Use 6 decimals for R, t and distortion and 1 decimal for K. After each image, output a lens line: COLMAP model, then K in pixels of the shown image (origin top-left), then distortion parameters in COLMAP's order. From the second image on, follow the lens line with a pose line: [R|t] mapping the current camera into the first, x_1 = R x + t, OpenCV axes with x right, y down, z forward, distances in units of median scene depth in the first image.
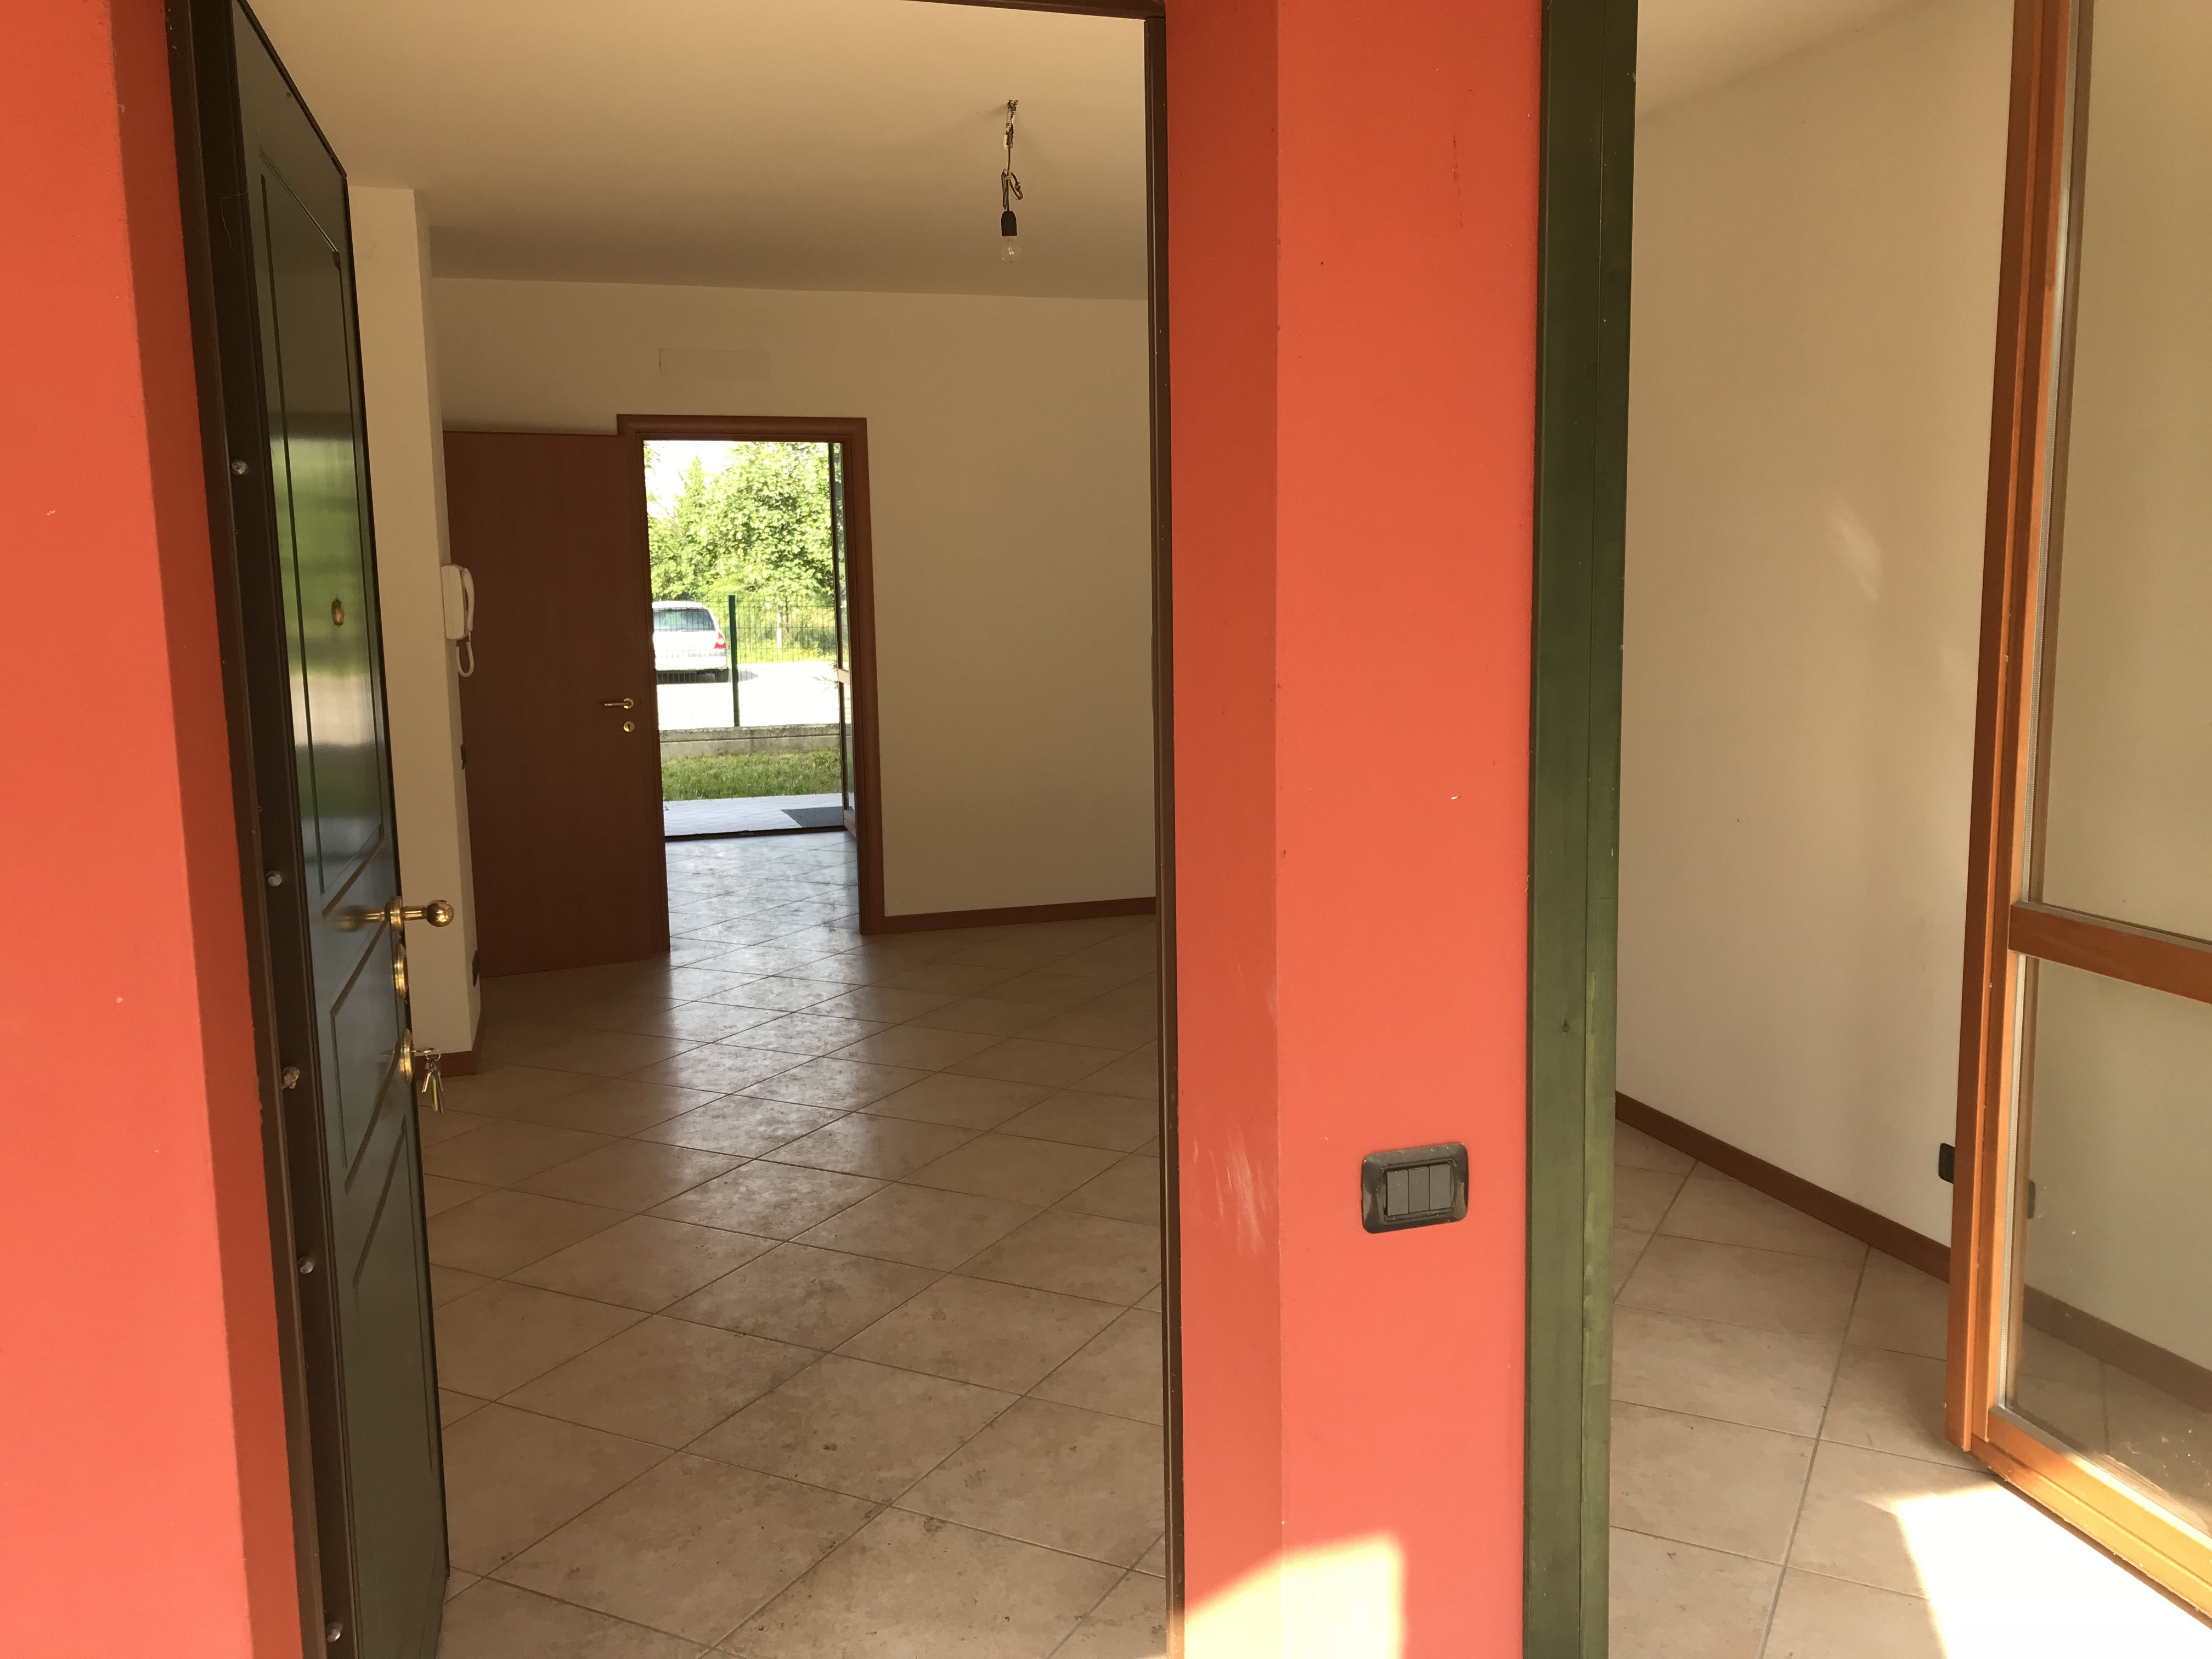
lens RADIAL K [[1809.2, 0, 1106.0], [0, 1809.2, 829.5], [0, 0, 1]] dist [-0.002413, -0.001441]
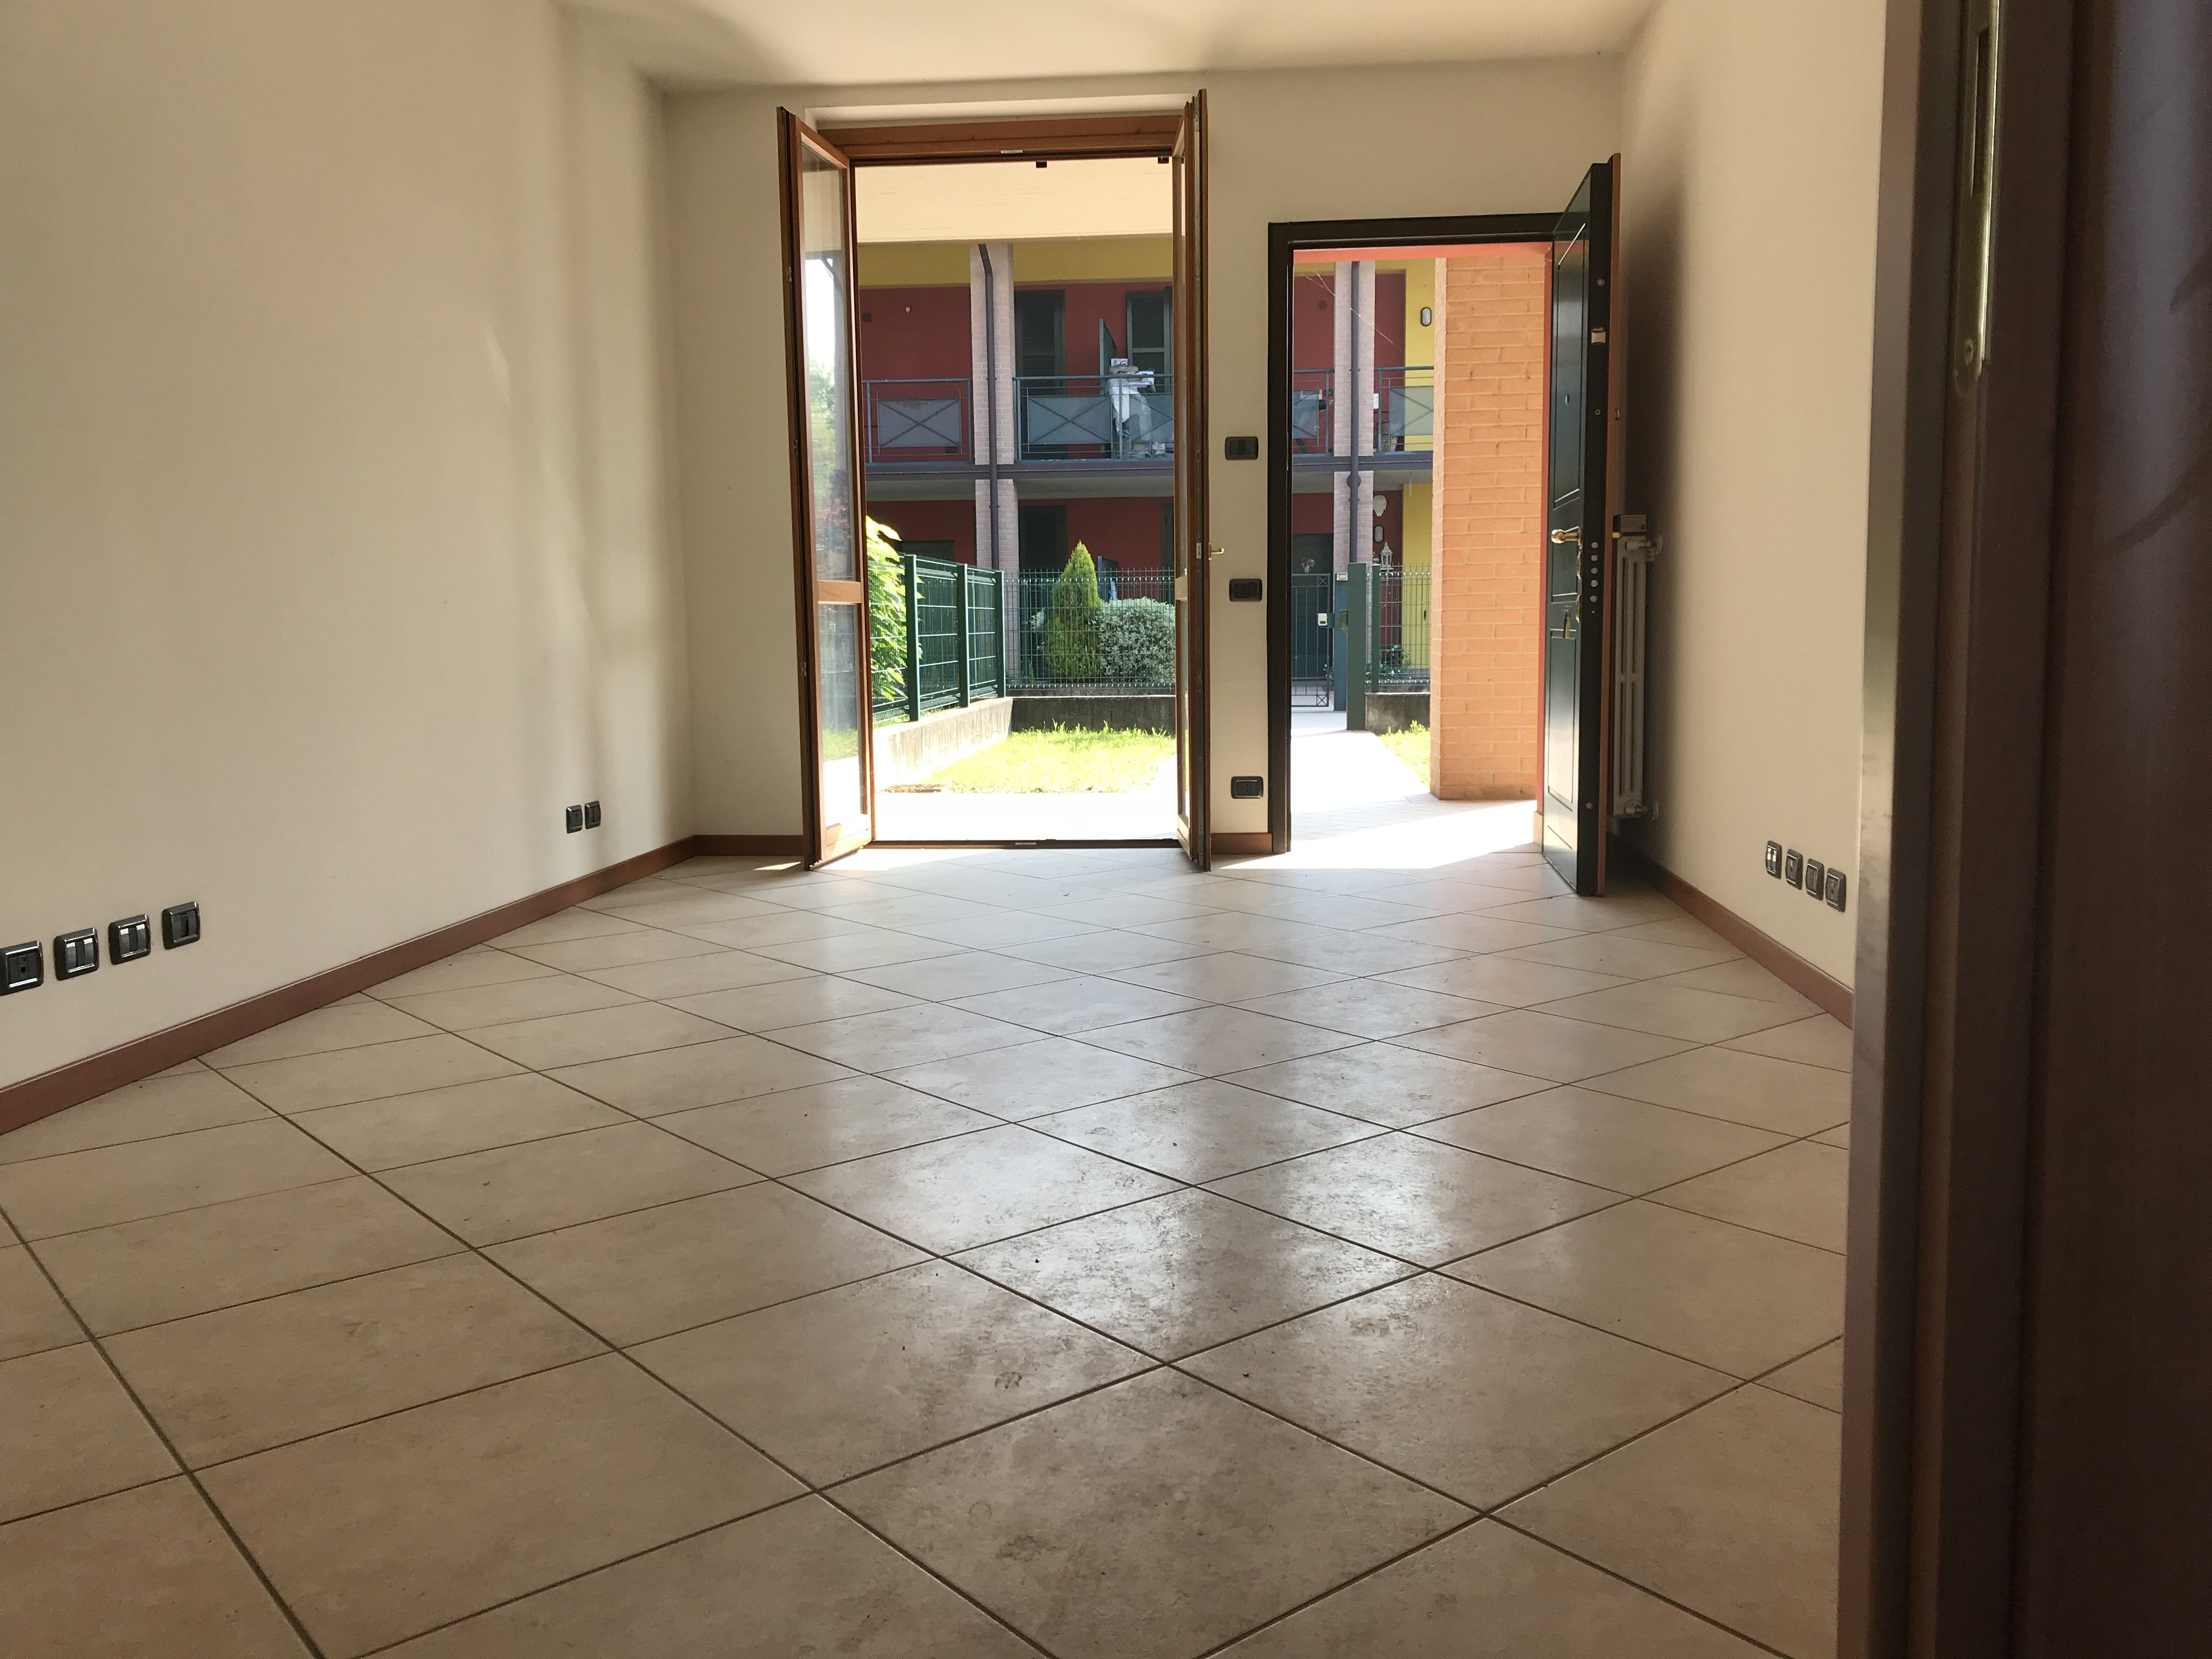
lens RADIAL K [[1809.2, 0, 1106.0], [0, 1809.2, 829.5], [0, 0, 1]] dist [-0.002413, -0.001441]
pose [[-0.922126, -0.015399, 0.386582, -0.370837], [0.080968, 0.969400, 0.231750, -0.077827], [-0.378322, 0.245003, -0.892662, 1.654228]]
